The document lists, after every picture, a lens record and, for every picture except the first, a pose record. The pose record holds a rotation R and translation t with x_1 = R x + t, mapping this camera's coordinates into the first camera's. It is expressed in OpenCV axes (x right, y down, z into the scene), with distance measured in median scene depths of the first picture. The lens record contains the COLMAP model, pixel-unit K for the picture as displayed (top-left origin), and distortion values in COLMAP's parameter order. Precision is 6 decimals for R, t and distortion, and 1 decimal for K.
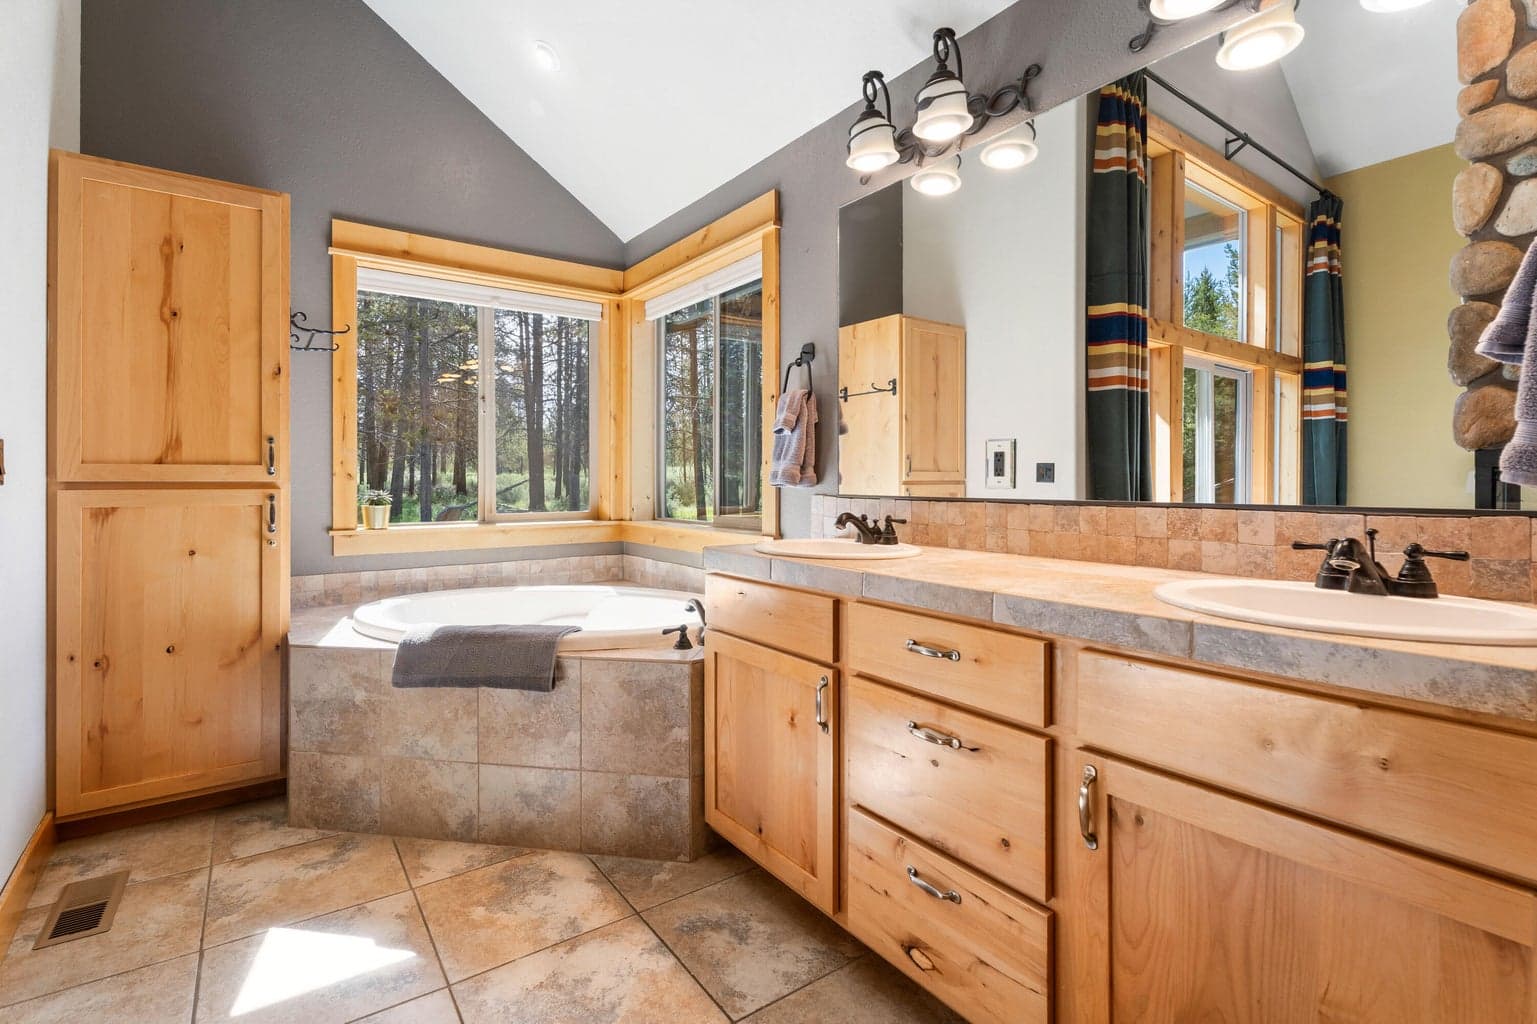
lens RADIAL K [[695.5, 0, 724.9], [0, 695.5, 482.8], [0, 0, 1]] dist [0.002118, 0.000166]
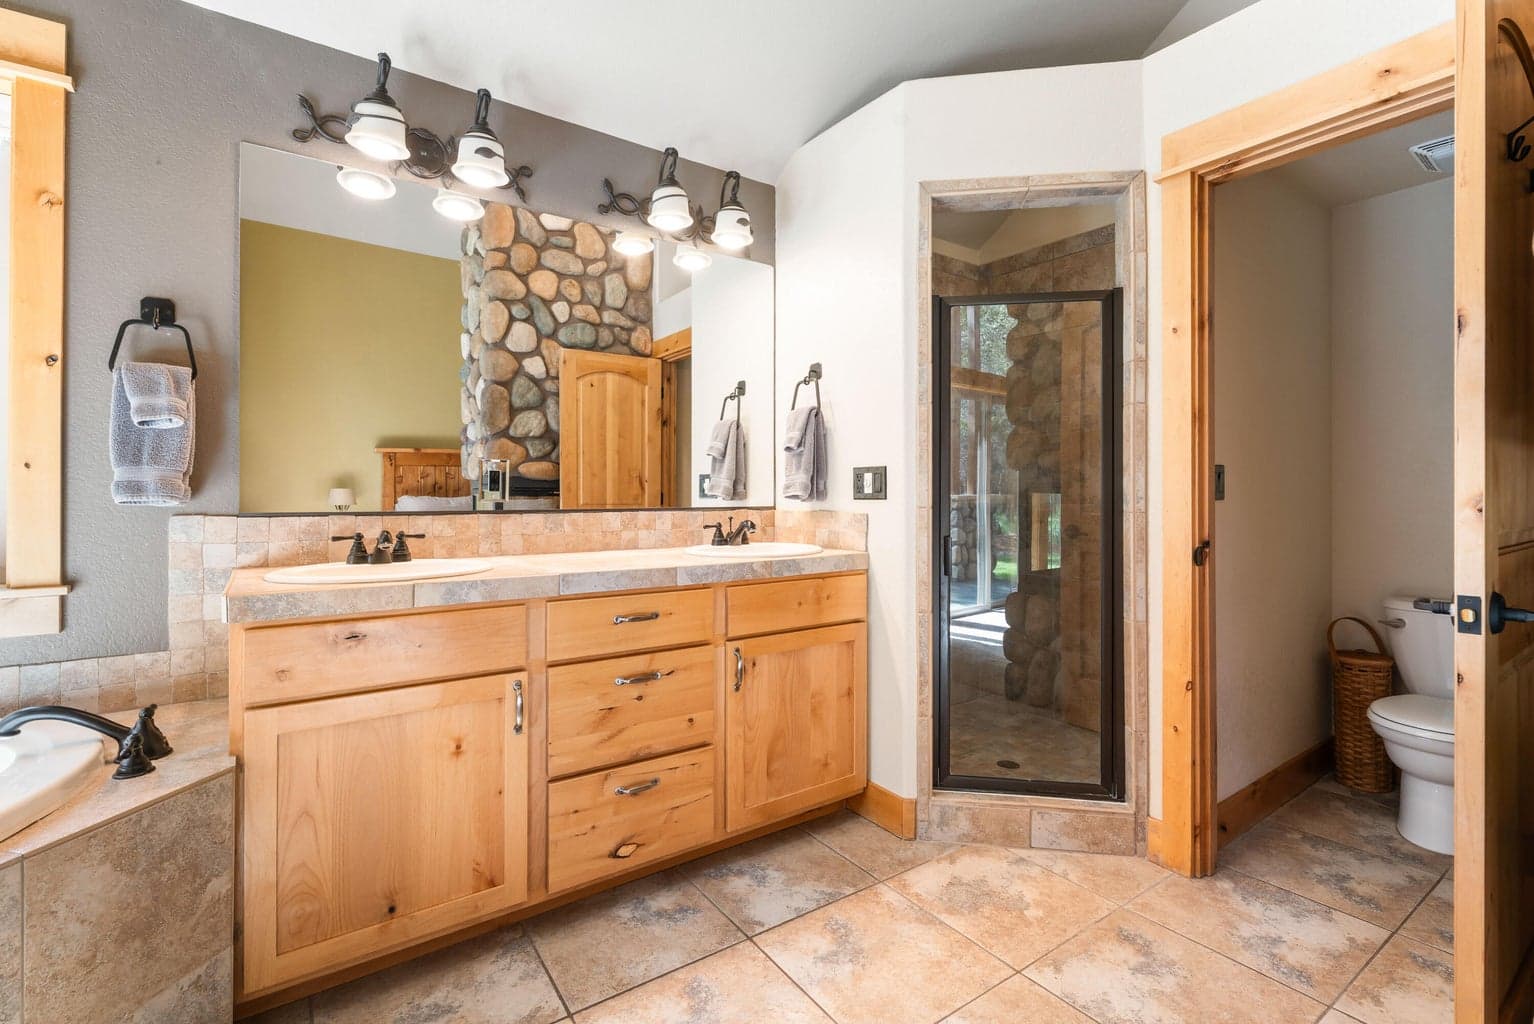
lens RADIAL K [[694.1, 0, 764.1], [0, 694.1, 499.2], [0, 0, 1]] dist [0.002118, 0.000166]
pose [[-0.001621, -0.004666, 0.999988, -0.883530], [0.003369, 0.999983, 0.004671, 0.000151], [-0.999993, 0.003377, -0.001606, 0.613423]]
